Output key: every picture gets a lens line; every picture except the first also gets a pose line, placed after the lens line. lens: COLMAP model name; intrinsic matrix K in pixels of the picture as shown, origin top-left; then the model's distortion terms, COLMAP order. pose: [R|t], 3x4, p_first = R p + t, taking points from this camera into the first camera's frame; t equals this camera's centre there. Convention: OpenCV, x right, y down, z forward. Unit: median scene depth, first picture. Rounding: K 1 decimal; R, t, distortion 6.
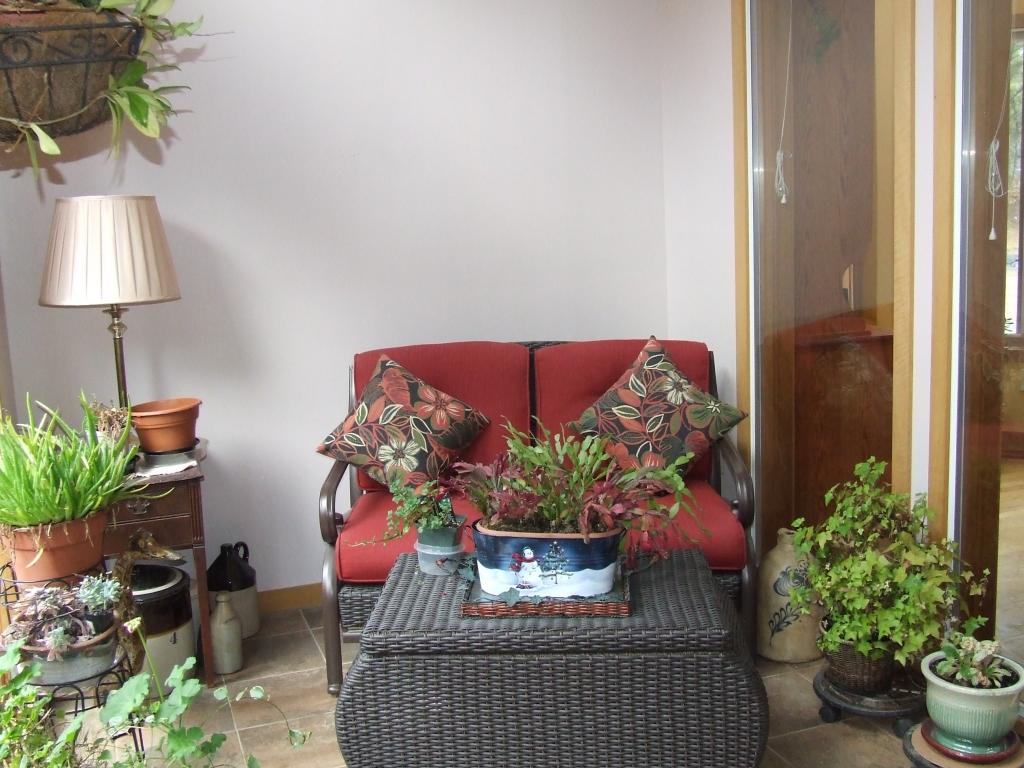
lens RADIAL K [[1126.1, 0, 517.2], [0, 1126.1, 381.0], [0, 0, 1]] dist [-0.103869, 0.143395]
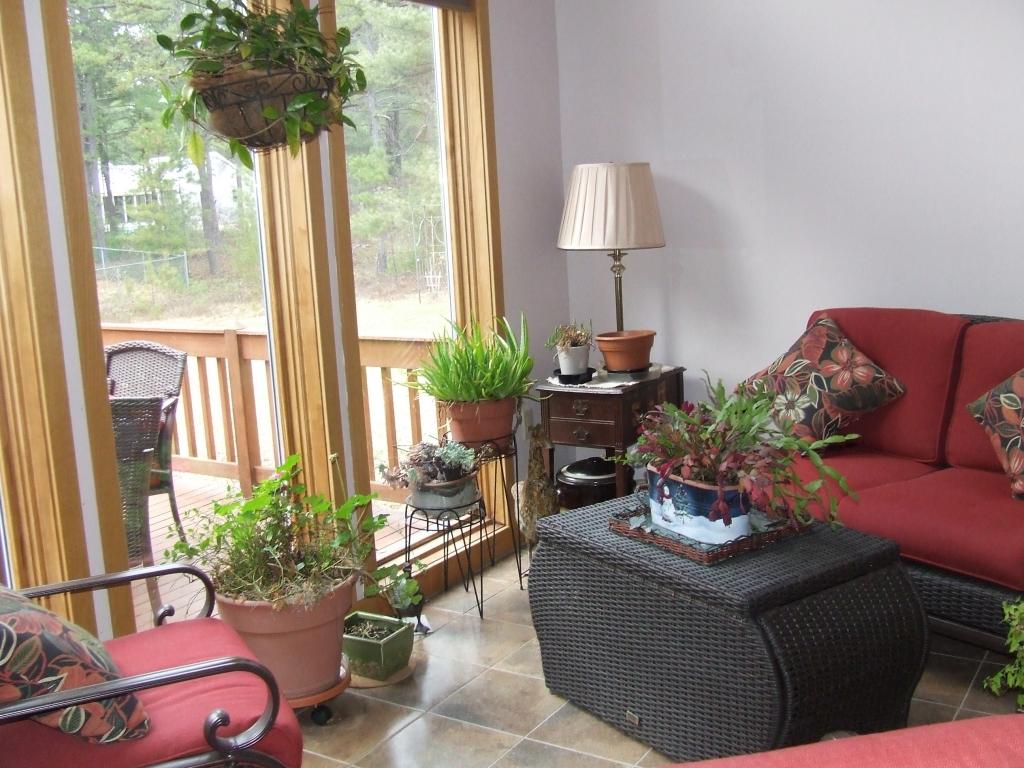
lens RADIAL K [[1126.1, 0, 517.2], [0, 1126.1, 381.0], [0, 0, 1]] dist [-0.103869, 0.143395]
pose [[0.607542, 0.144395, -0.781052, 0.565857], [-0.104923, 0.989309, 0.101282, -0.038483], [0.787327, 0.020417, 0.616197, 0.136008]]
